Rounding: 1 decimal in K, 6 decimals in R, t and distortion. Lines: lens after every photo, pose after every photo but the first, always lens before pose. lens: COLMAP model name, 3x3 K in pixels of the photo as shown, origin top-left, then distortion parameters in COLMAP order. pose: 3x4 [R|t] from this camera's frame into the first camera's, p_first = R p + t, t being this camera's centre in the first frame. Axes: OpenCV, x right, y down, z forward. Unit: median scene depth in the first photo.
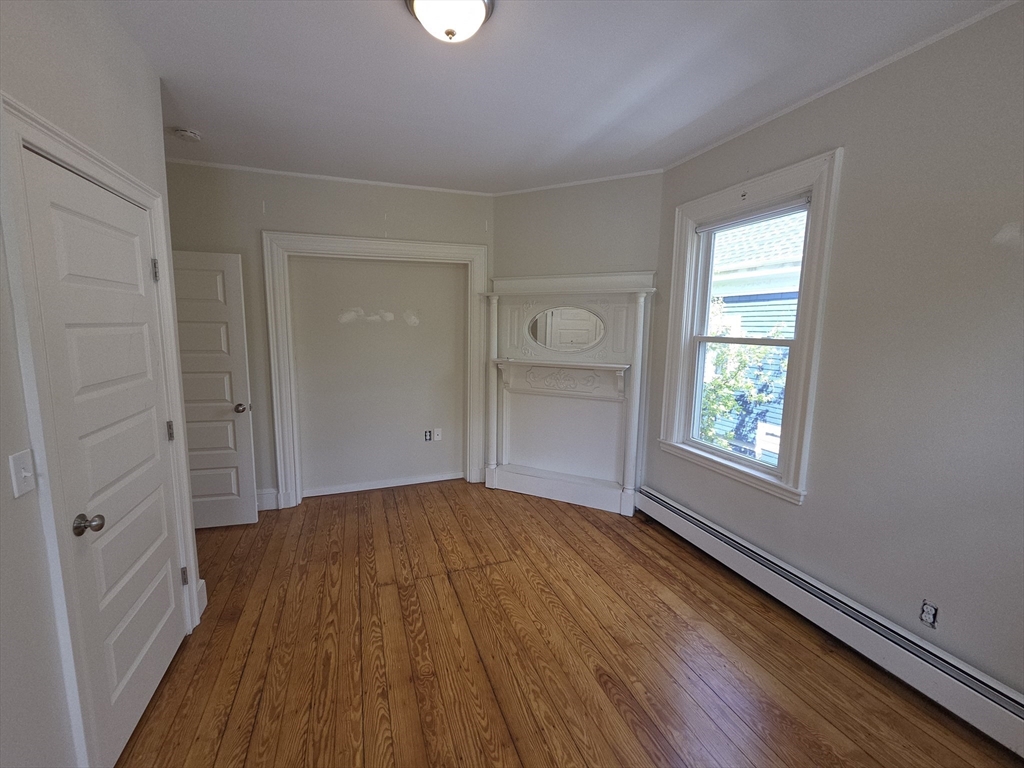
lens RADIAL K [[420.3, 0, 504.1], [0, 420.3, 384.9], [0, 0, 1]] dist [0.005494, -0.003133]
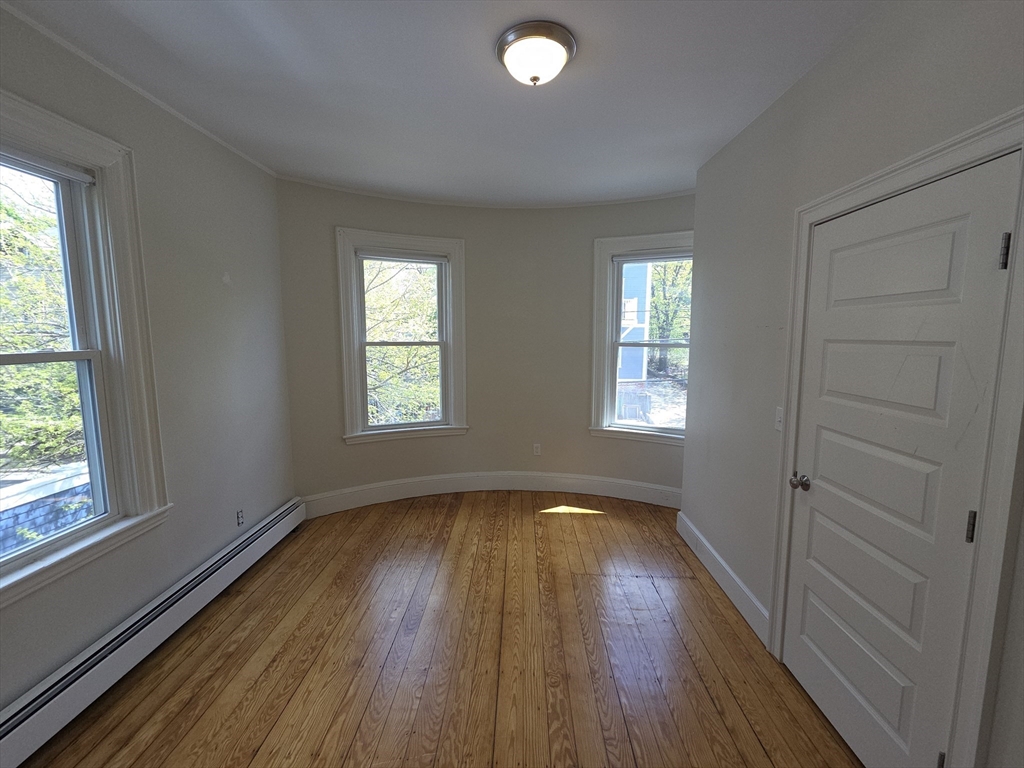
lens RADIAL K [[420.3, 0, 510.9], [0, 420.3, 377.7], [0, 0, 1]] dist [0.005494, -0.003133]
pose [[-0.932406, -0.050203, 0.357909, -0.372964], [0.039673, 0.970103, 0.239429, -0.239220], [-0.359229, 0.237444, -0.902538, 1.600966]]
